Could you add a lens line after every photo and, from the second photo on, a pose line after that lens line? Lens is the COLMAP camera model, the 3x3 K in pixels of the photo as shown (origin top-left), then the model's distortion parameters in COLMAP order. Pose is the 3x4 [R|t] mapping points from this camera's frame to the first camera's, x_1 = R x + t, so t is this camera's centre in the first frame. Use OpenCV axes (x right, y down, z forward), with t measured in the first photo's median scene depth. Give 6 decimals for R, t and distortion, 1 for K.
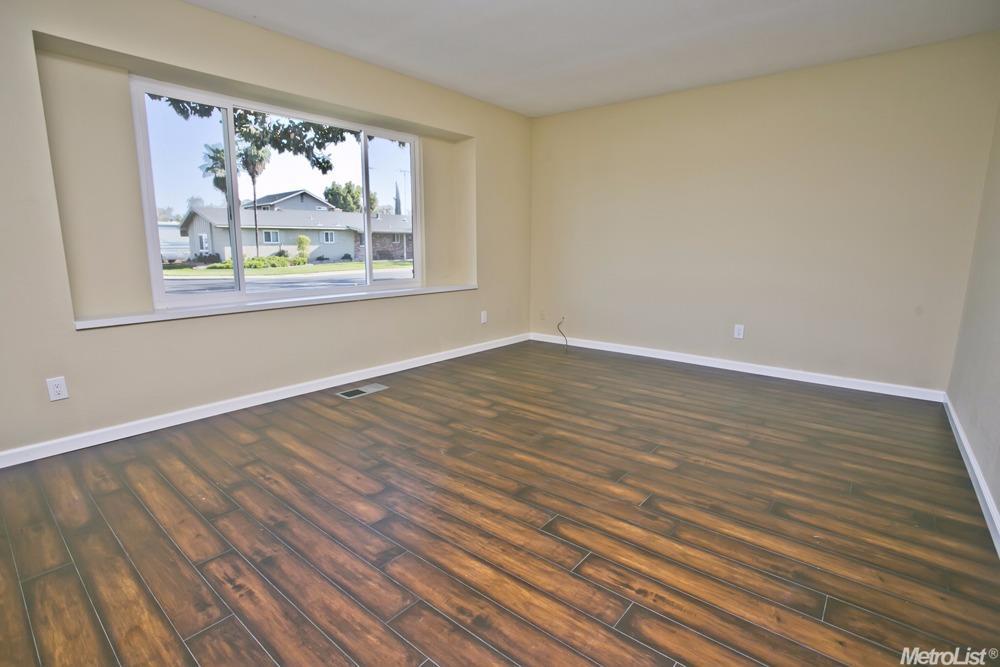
lens RADIAL K [[486.4, 0, 492.6], [0, 486.4, 331.3], [0, 0, 1]] dist [-0.077667, 0.038357]
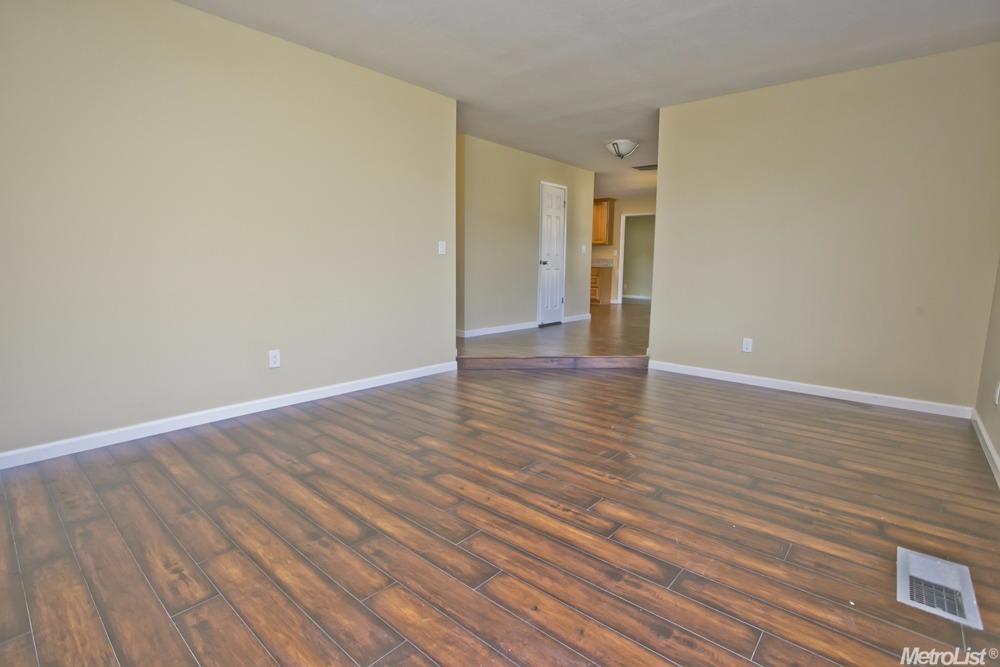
lens RADIAL K [[486.4, 0, 492.6], [0, 486.4, 331.3], [0, 0, 1]] dist [-0.077667, 0.038357]
pose [[-0.999681, -0.015641, 0.019820, 0.158244], [-0.008753, 0.951017, 0.309015, -0.281327], [-0.023683, 0.308743, -0.950851, 1.740506]]
